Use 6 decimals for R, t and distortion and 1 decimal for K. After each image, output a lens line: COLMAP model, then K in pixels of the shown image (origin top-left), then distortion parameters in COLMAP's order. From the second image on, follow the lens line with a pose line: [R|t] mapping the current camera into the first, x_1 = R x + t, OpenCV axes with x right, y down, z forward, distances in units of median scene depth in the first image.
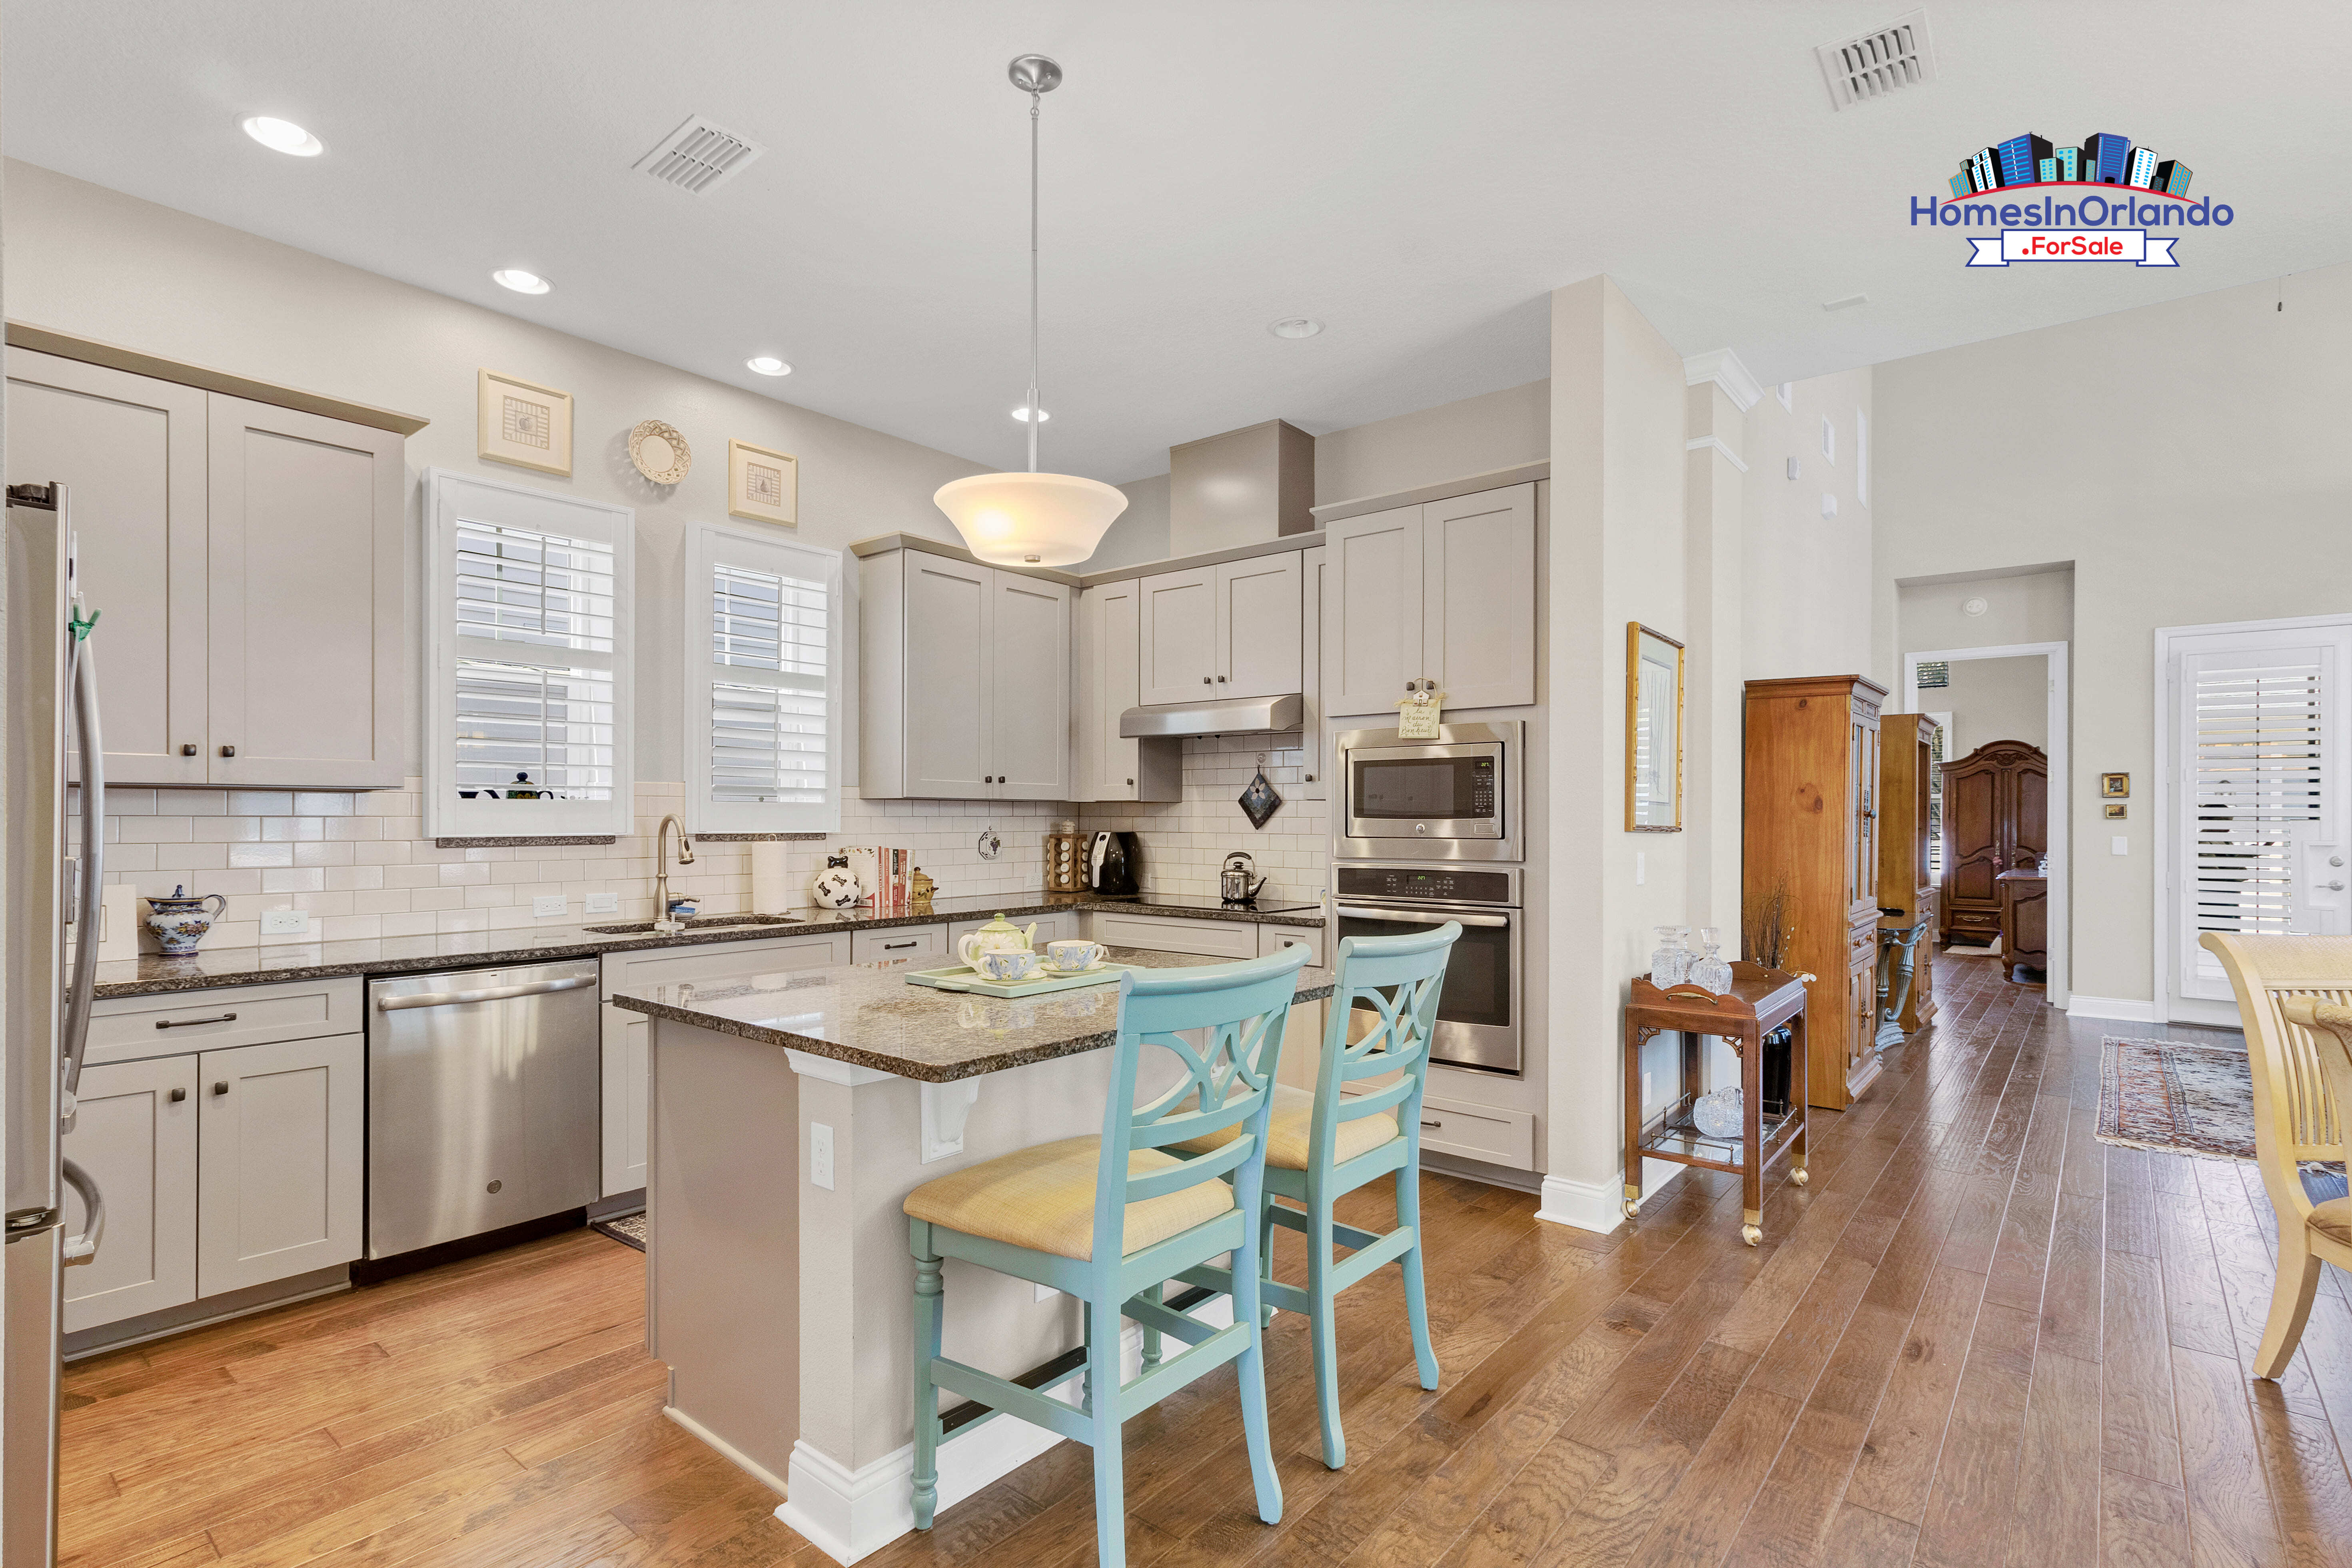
lens RADIAL K [[1129.0, 0, 1171.1], [0, 1129.0, 807.8], [0, 0, 1]] dist [0.003009, -0.000023]
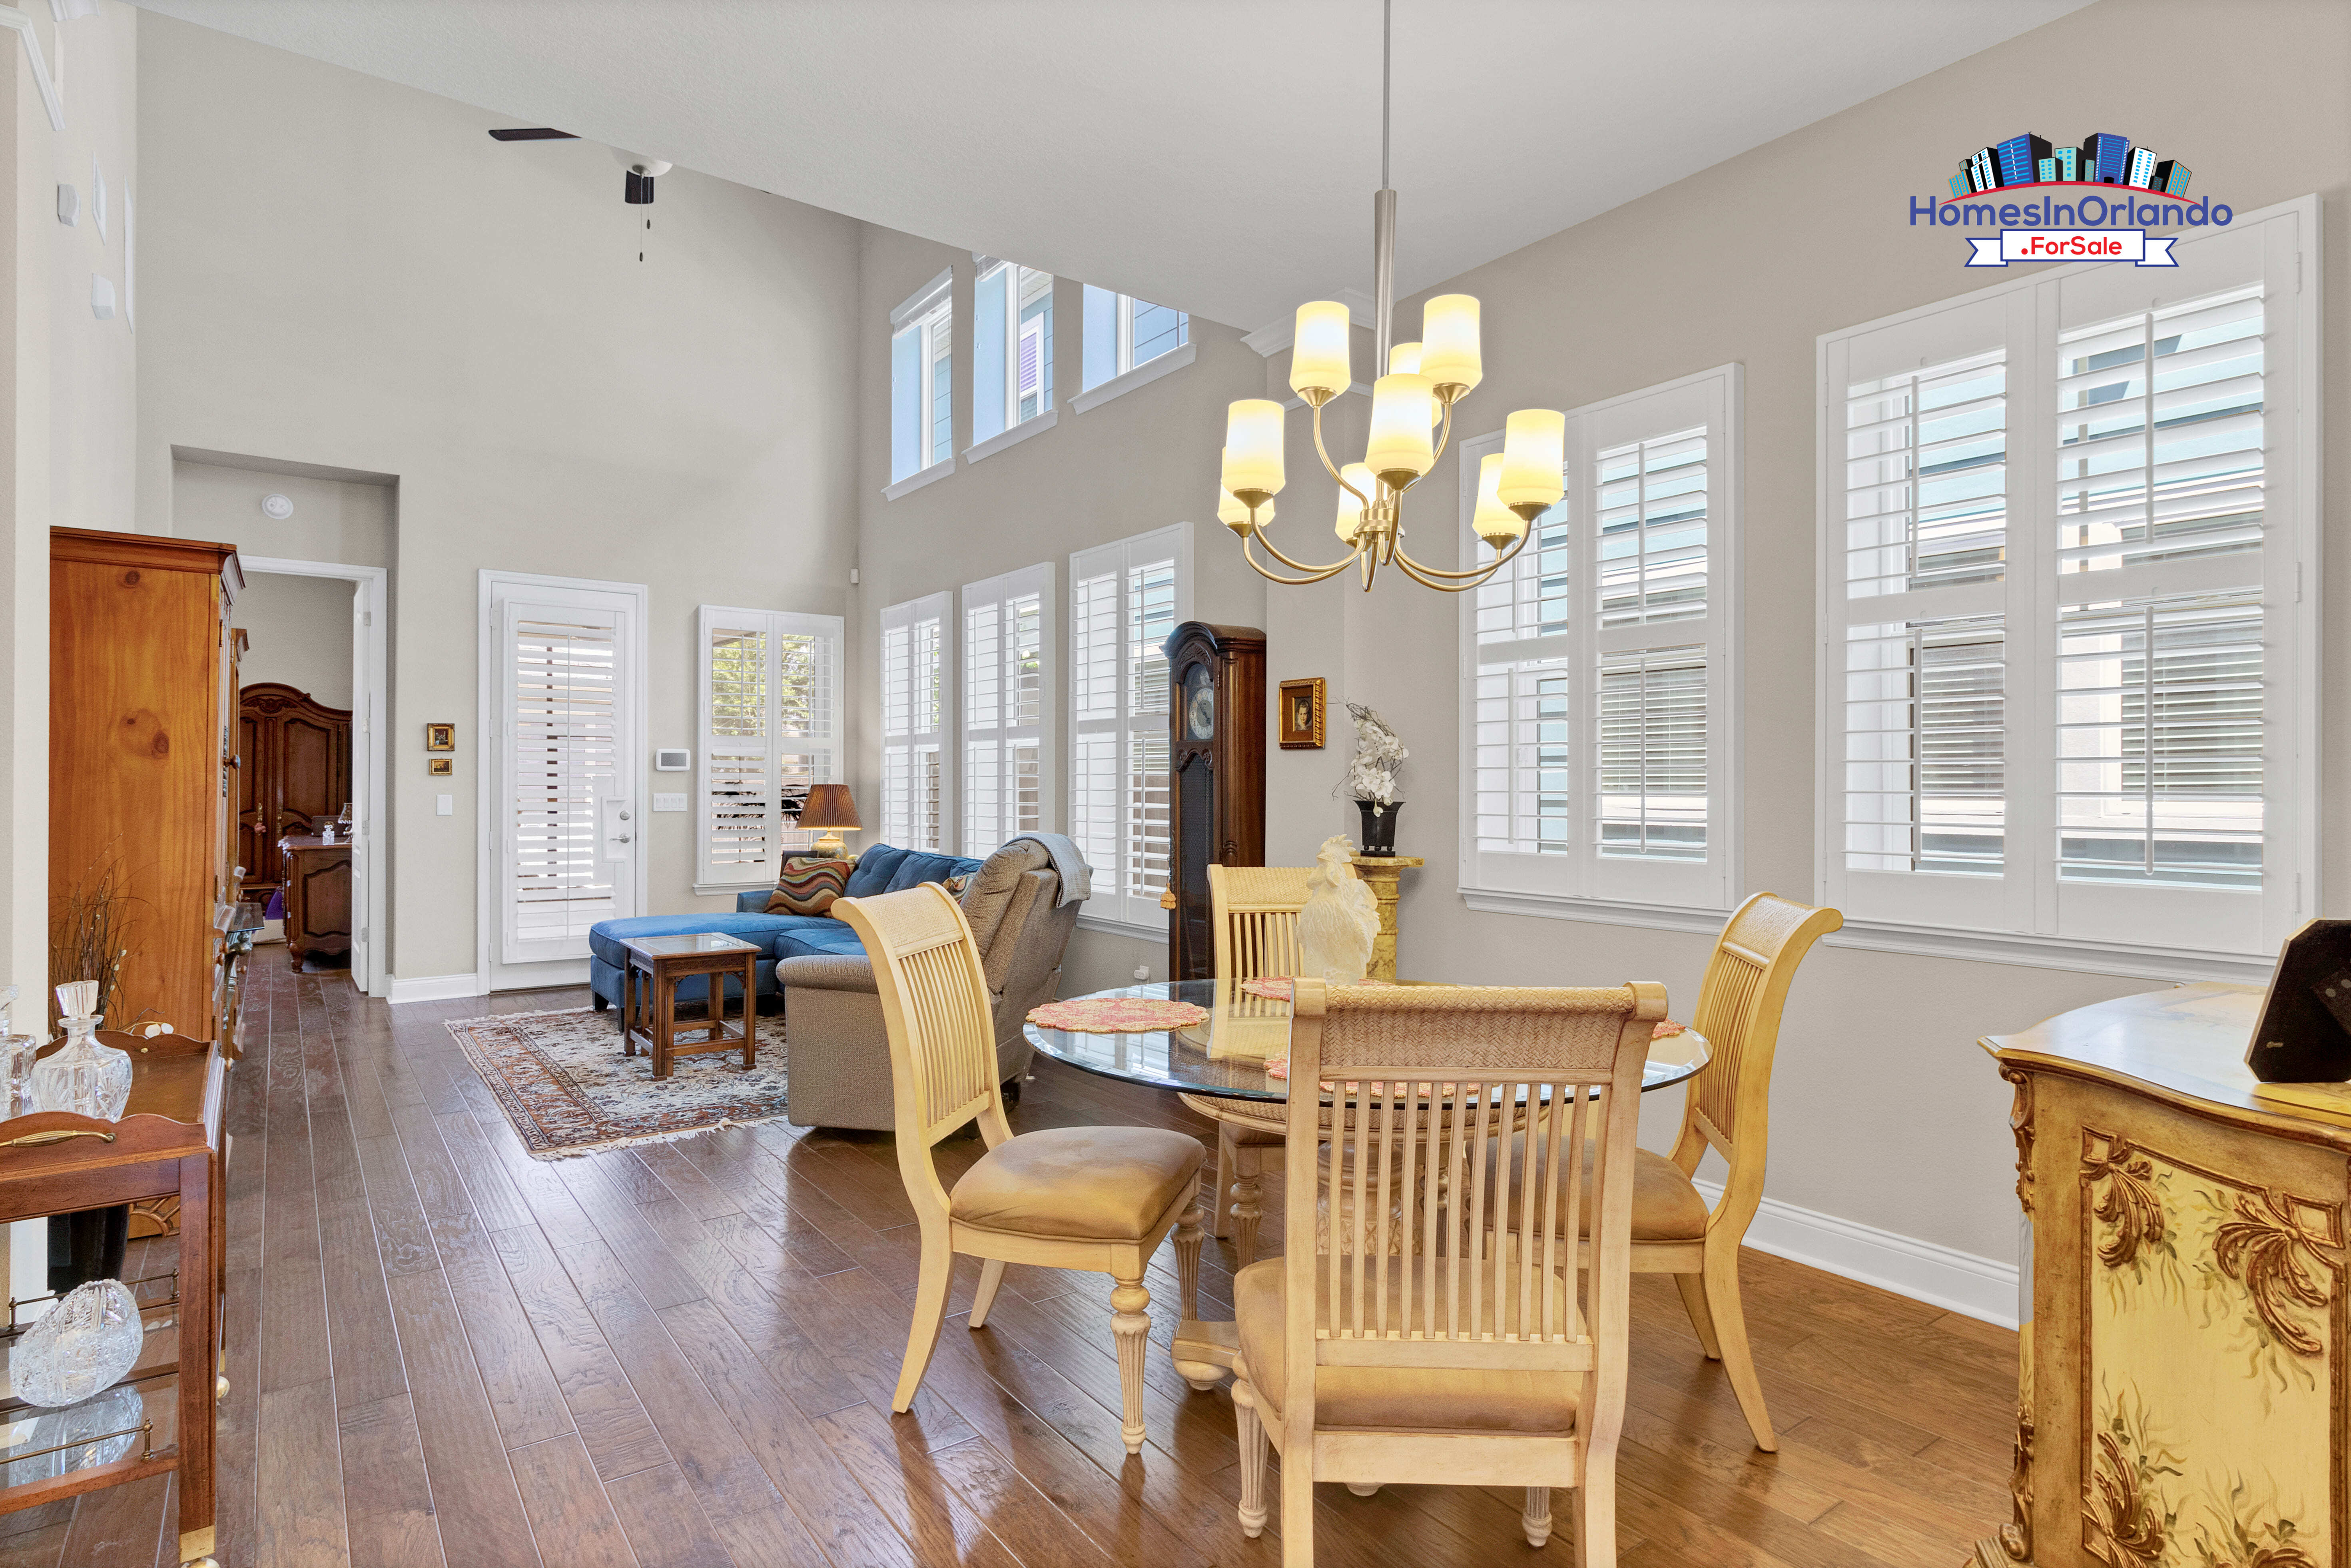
lens RADIAL K [[1217.2, 0, 1197.6], [0, 1217.2, 784.4], [0, 0, 1]] dist [-0.011610, 0.000963]
pose [[0.230628, -0.002879, 0.973038, 0.016623], [-0.009184, 0.999945, 0.005136, 0.002711], [-0.972999, -0.010121, 0.230589, 0.080276]]
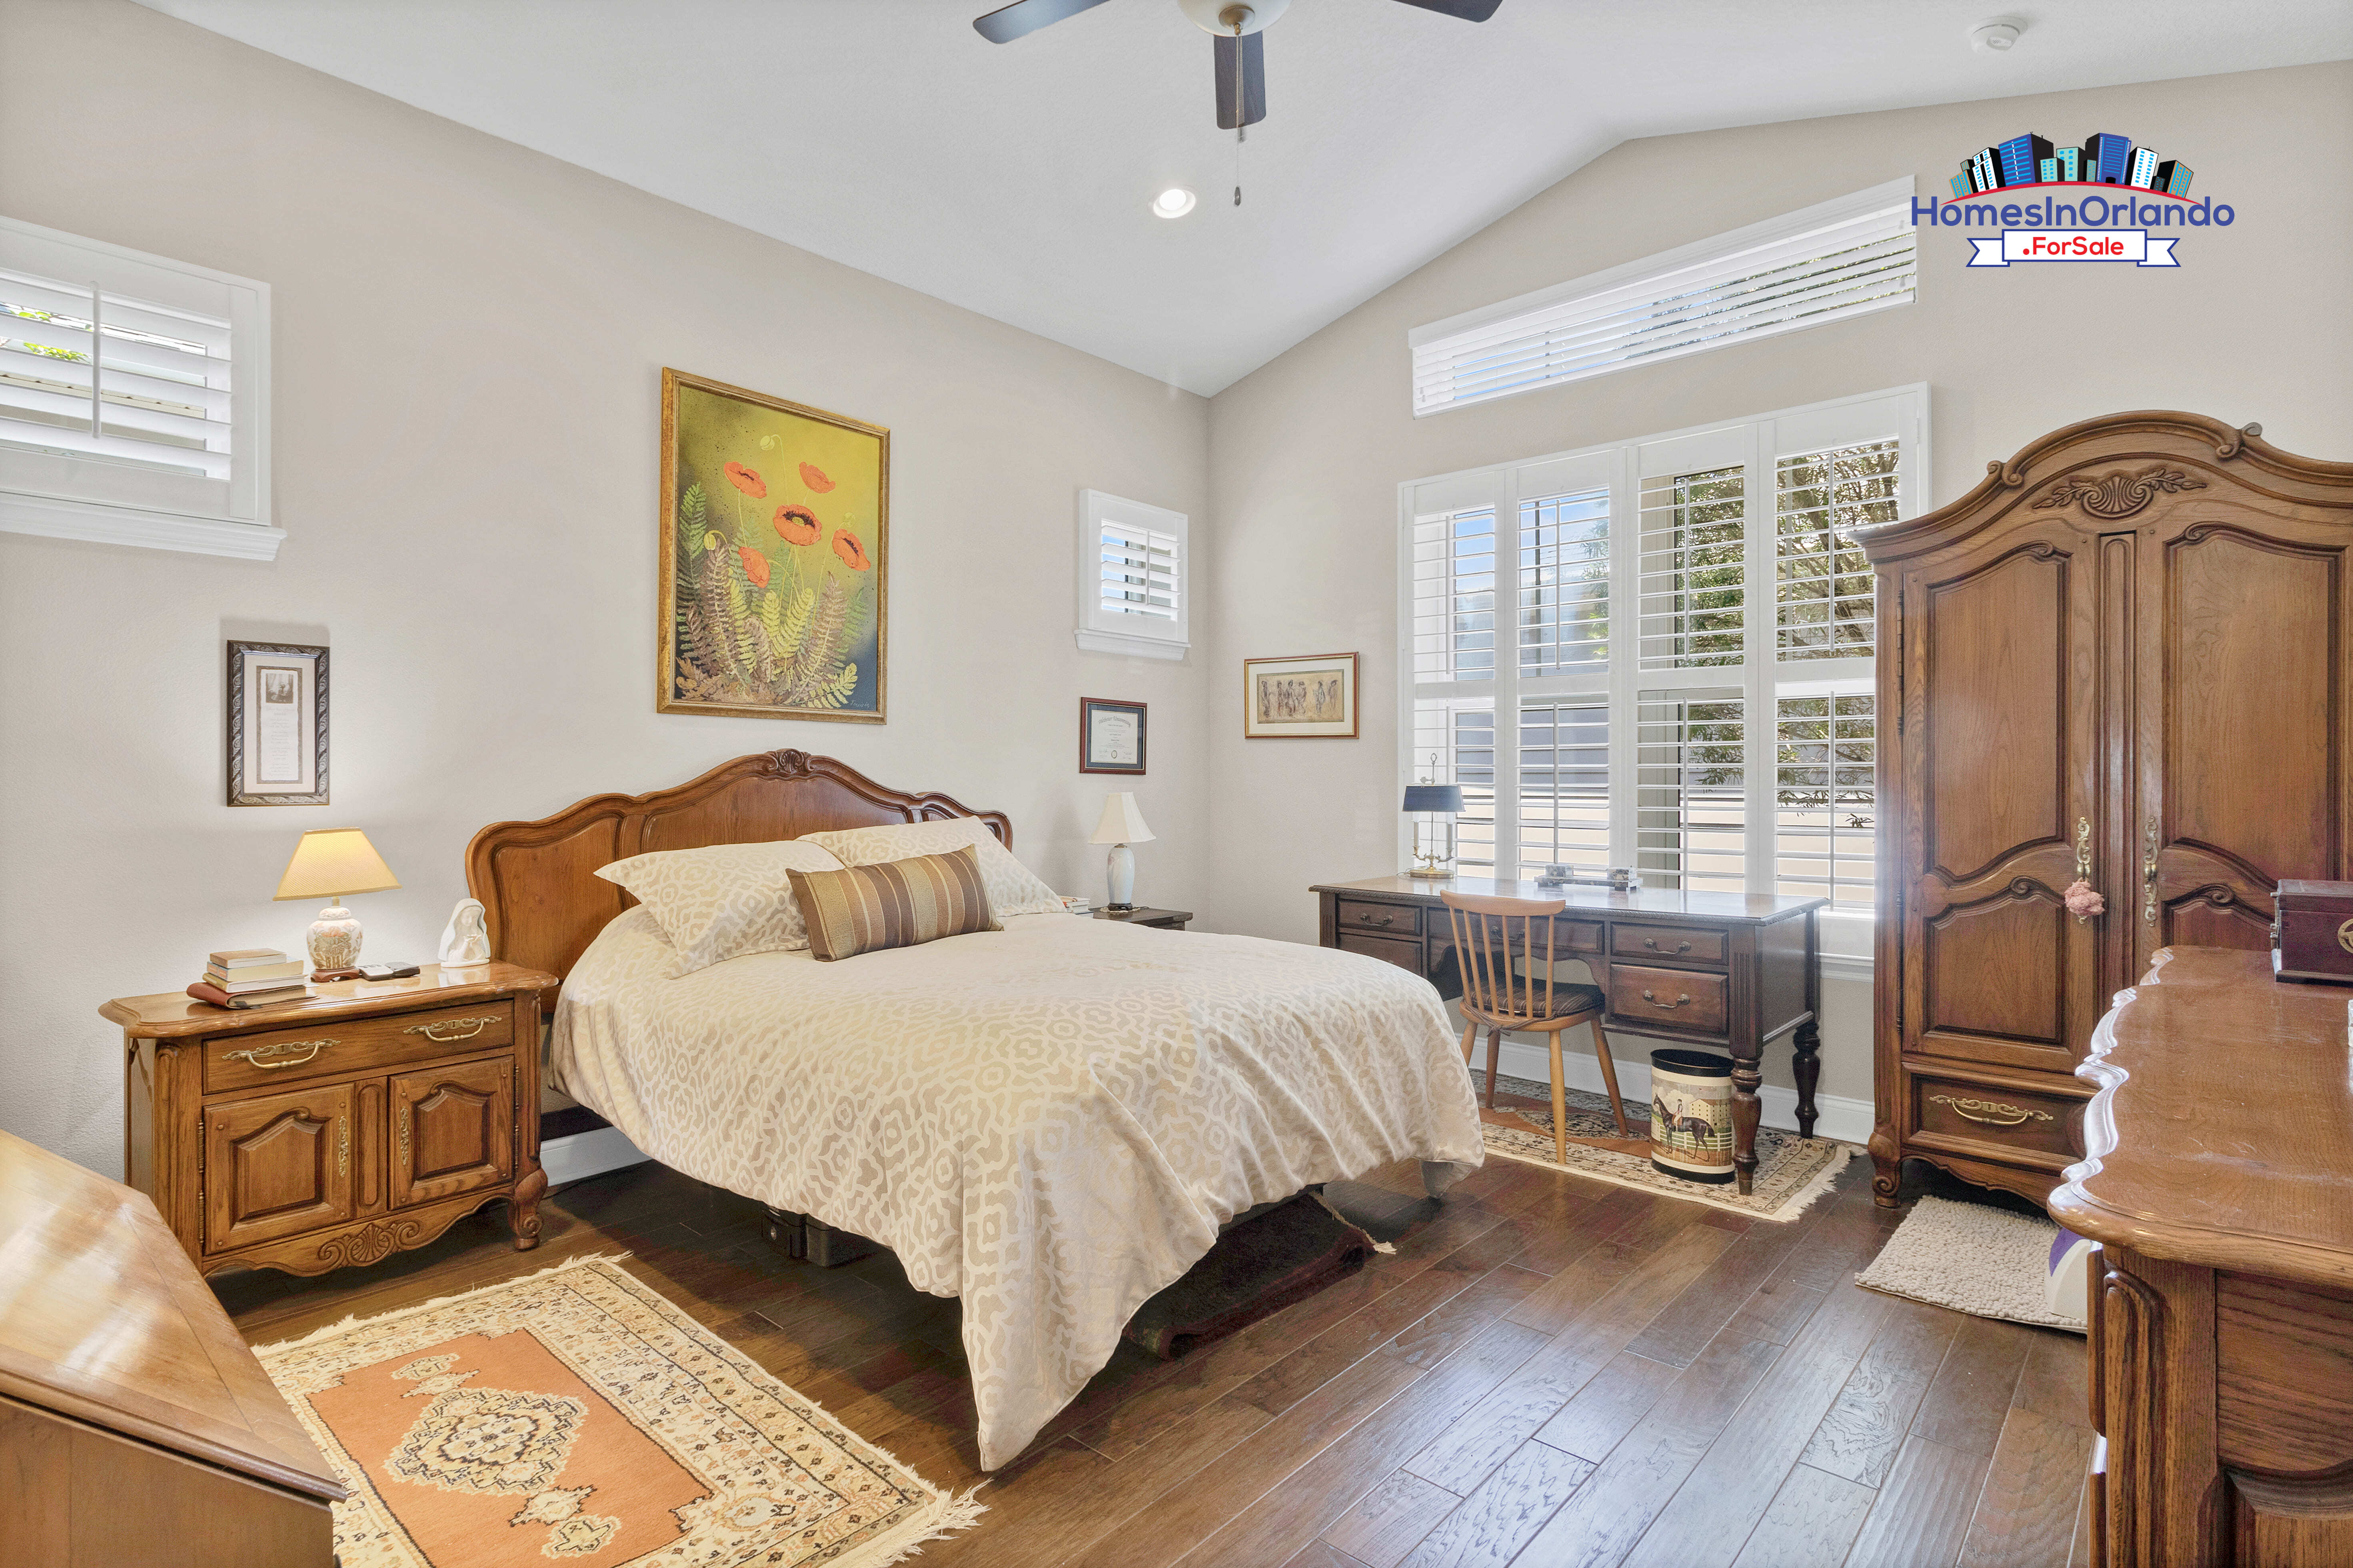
lens RADIAL K [[1129.3, 0, 1197.7], [0, 1129.3, 780.3], [0, 0, 1]] dist [0.003009, -0.000023]
pose [[0.999777, -0.009426, -0.018912, 0.341656], [0.009409, 0.999955, -0.000989, 0.012215], [0.018921, 0.000811, 0.999821, 0.472430]]
